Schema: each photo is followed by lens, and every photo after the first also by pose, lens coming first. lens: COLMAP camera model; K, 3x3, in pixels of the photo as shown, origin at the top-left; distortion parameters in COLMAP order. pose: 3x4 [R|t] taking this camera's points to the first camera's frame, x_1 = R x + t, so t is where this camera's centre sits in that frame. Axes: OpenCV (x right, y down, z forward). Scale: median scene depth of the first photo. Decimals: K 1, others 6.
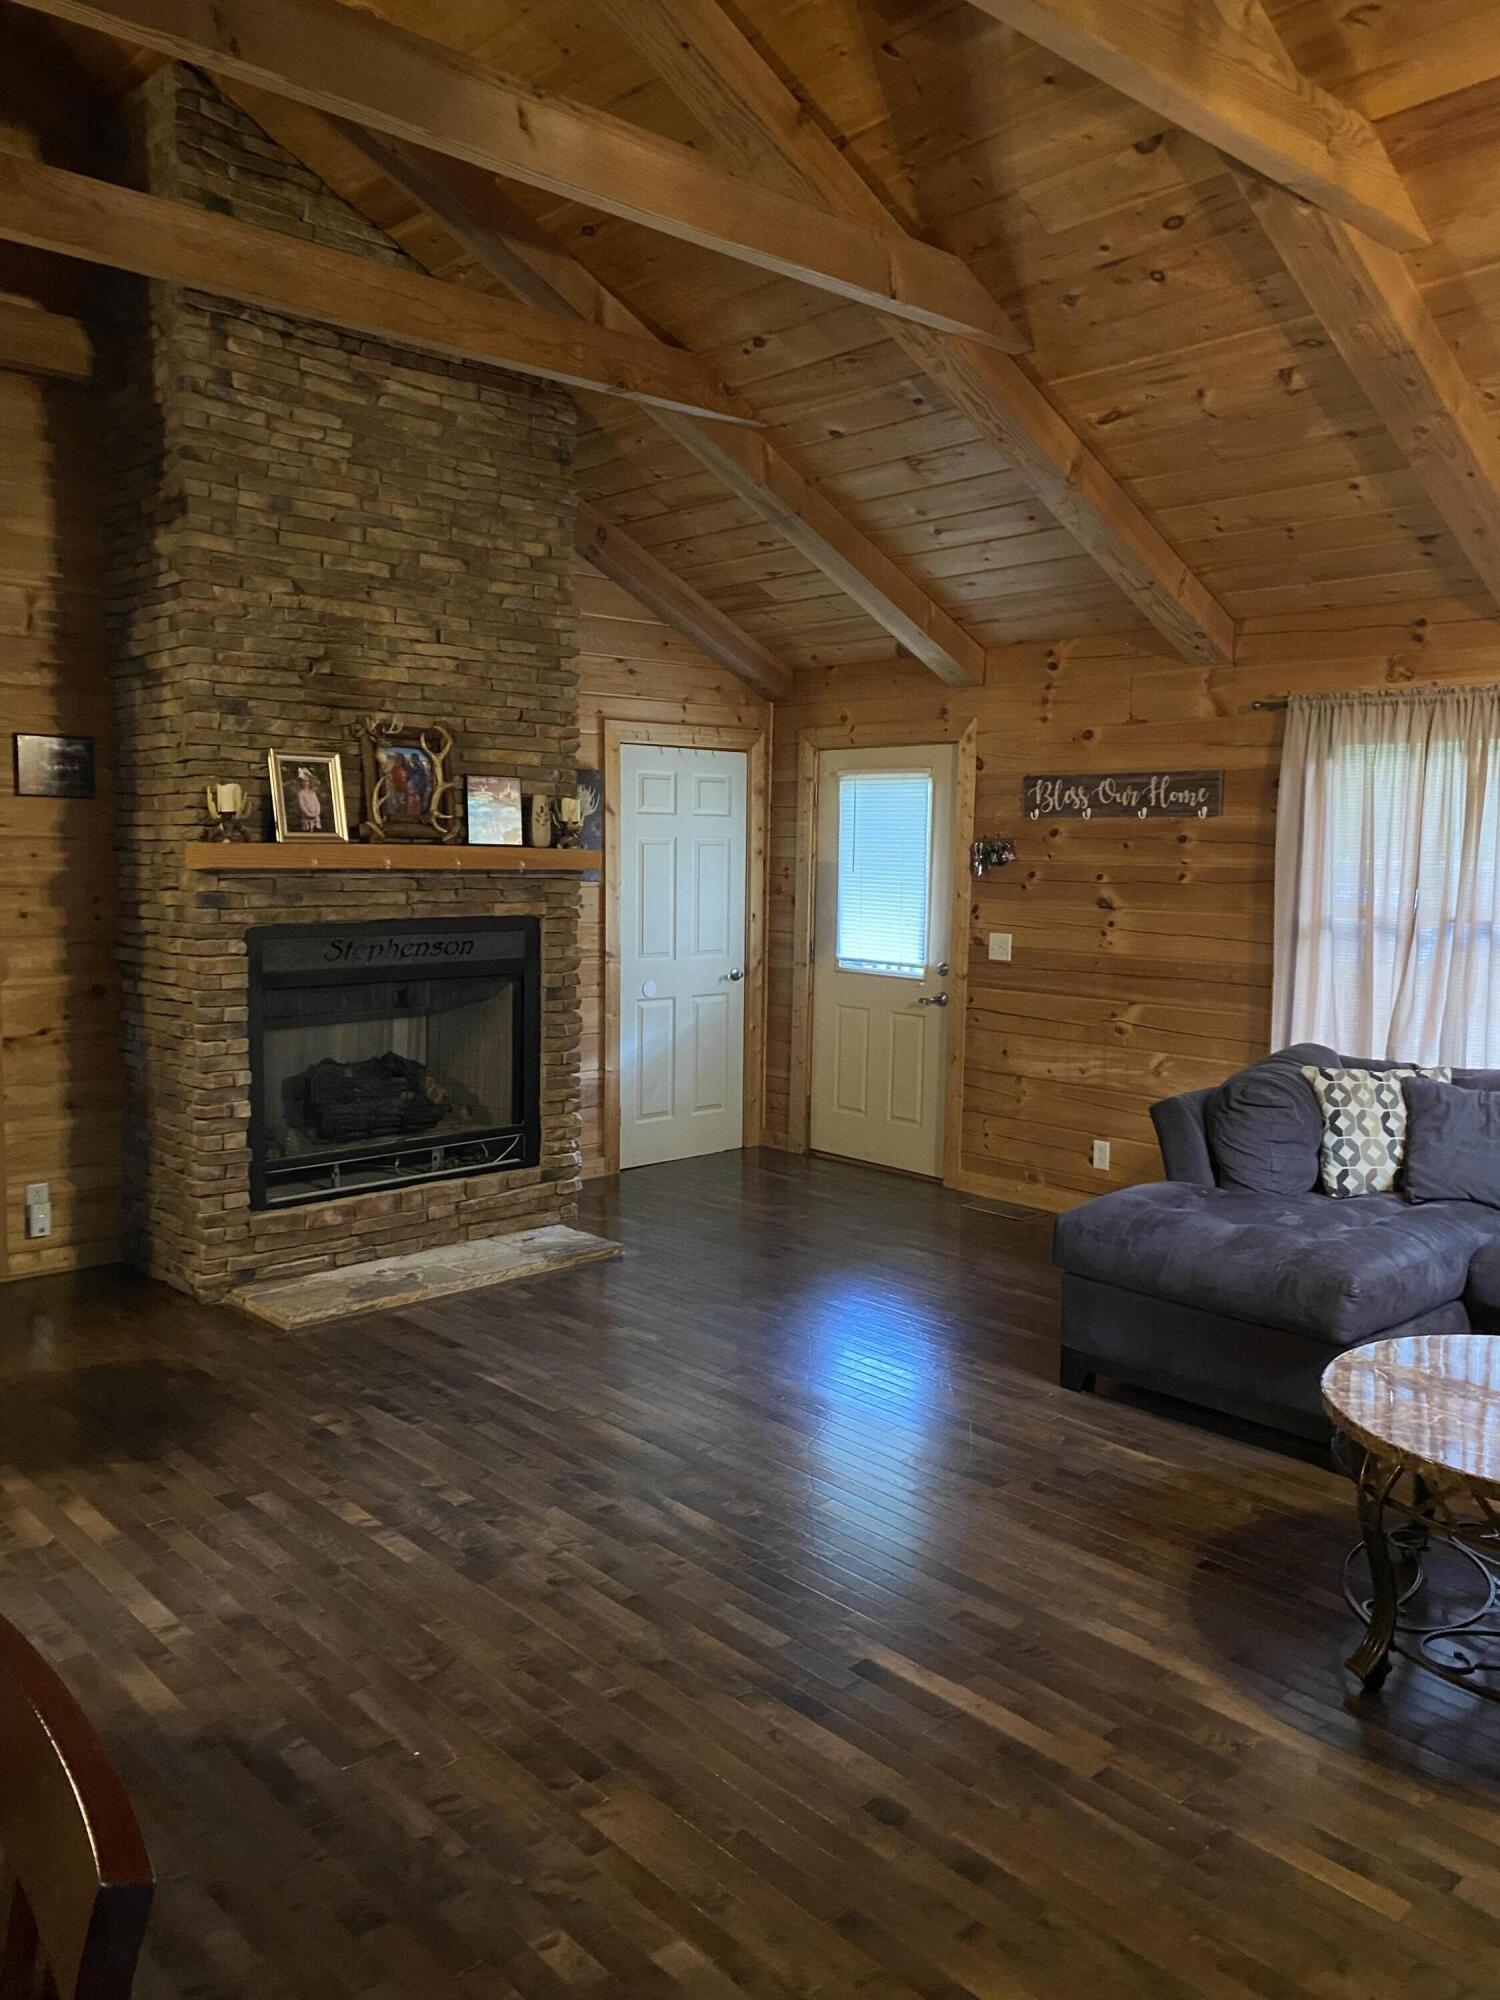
lens RADIAL K [[1516.9, 0, 750.0], [0, 1516.9, 1000.0], [0, 0, 1]] dist [0.112628, -0.201212]
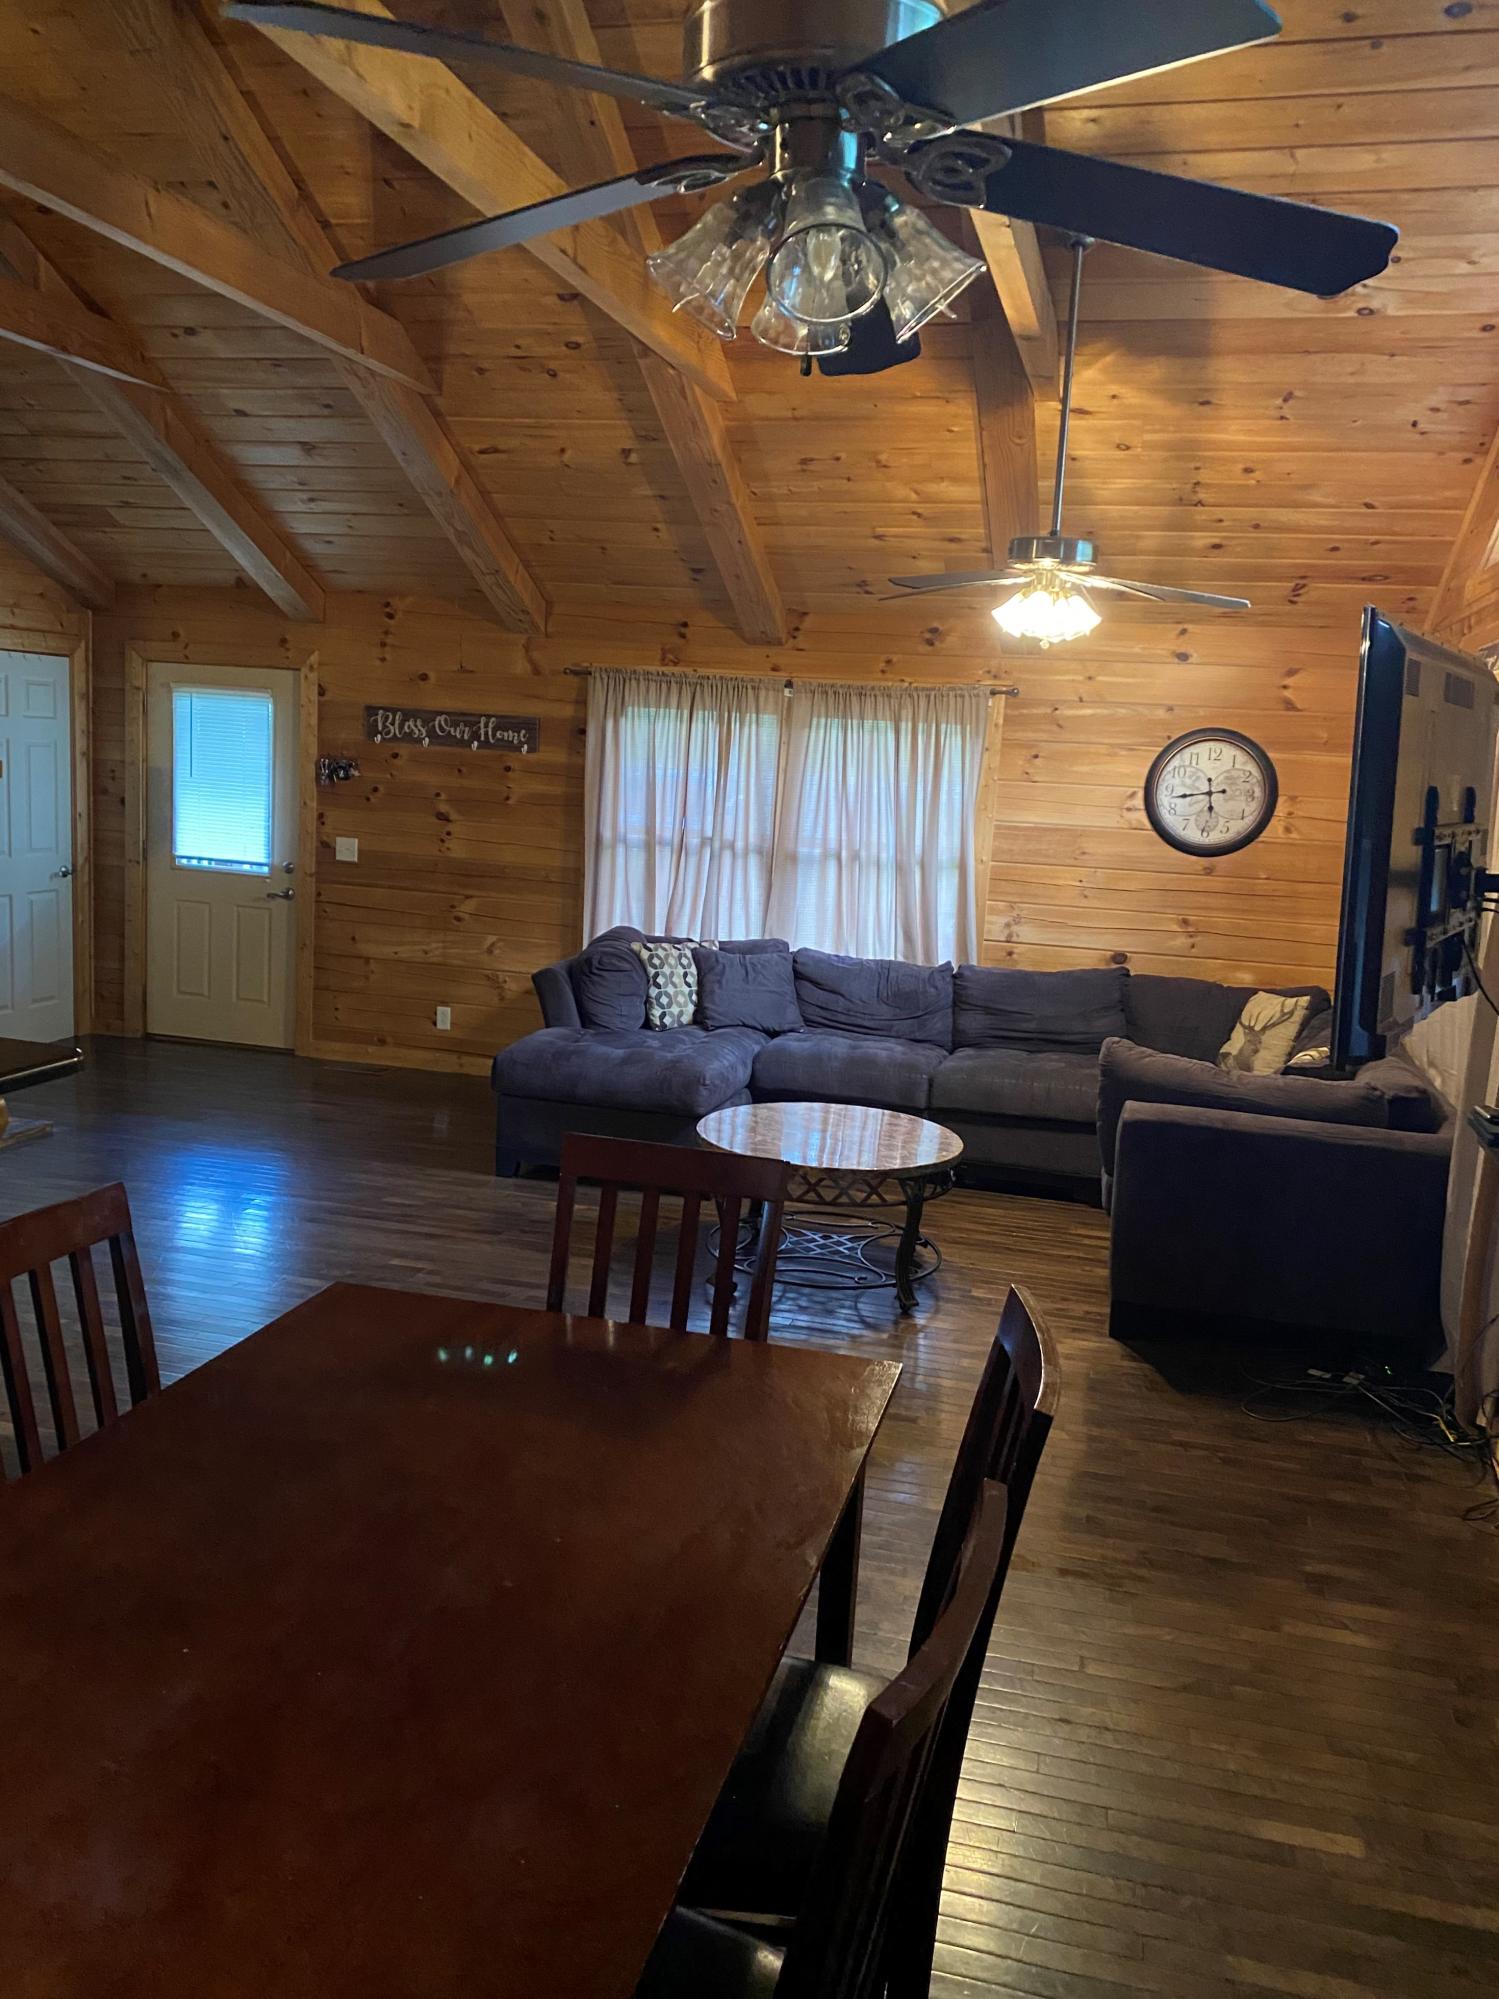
lens RADIAL K [[1565.3, 0, 752.2], [0, 1565.3, 1027.7], [0, 0, 1]] dist [0.074187, -0.169239]
pose [[0.838535, -0.058342, 0.541715, -0.283785], [0.007495, 0.995392, 0.095601, -0.013683], [-0.544796, -0.076104, 0.835108, -0.239708]]
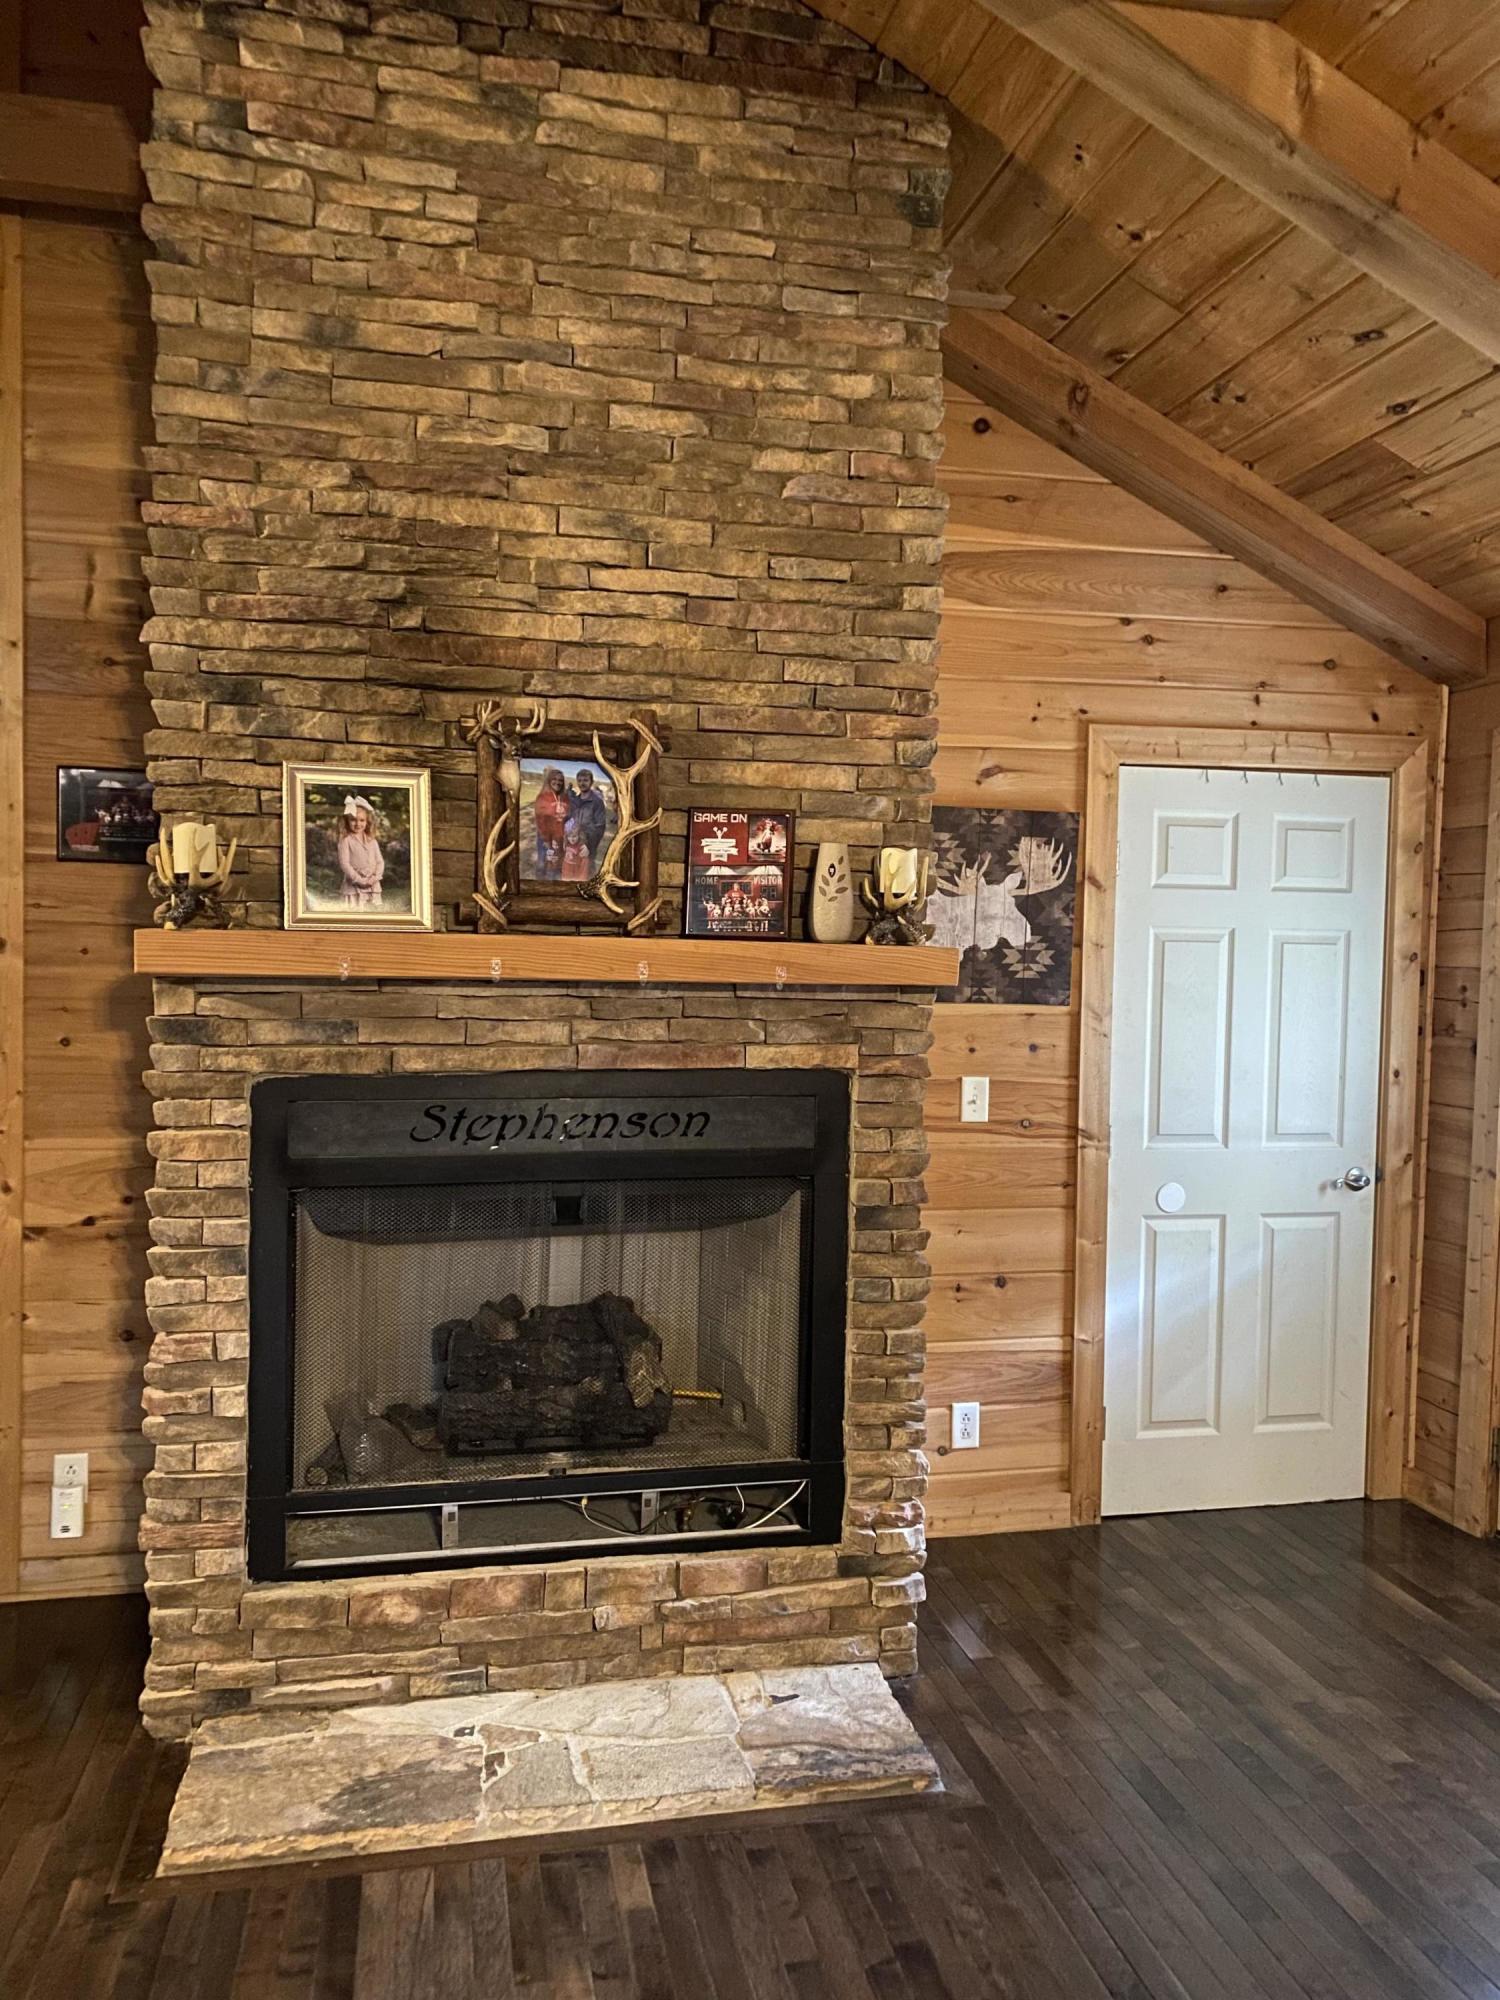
lens RADIAL K [[1529.2, 0, 750.4], [0, 1529.2, 1007.9], [0, 0, 1]] dist [0.062719, -0.072779]
pose [[0.867395, 0.026079, -0.496936, 0.103899], [-0.058553, 0.997037, -0.049879, -0.051770], [0.494163, 0.072362, 0.866353, 0.553174]]
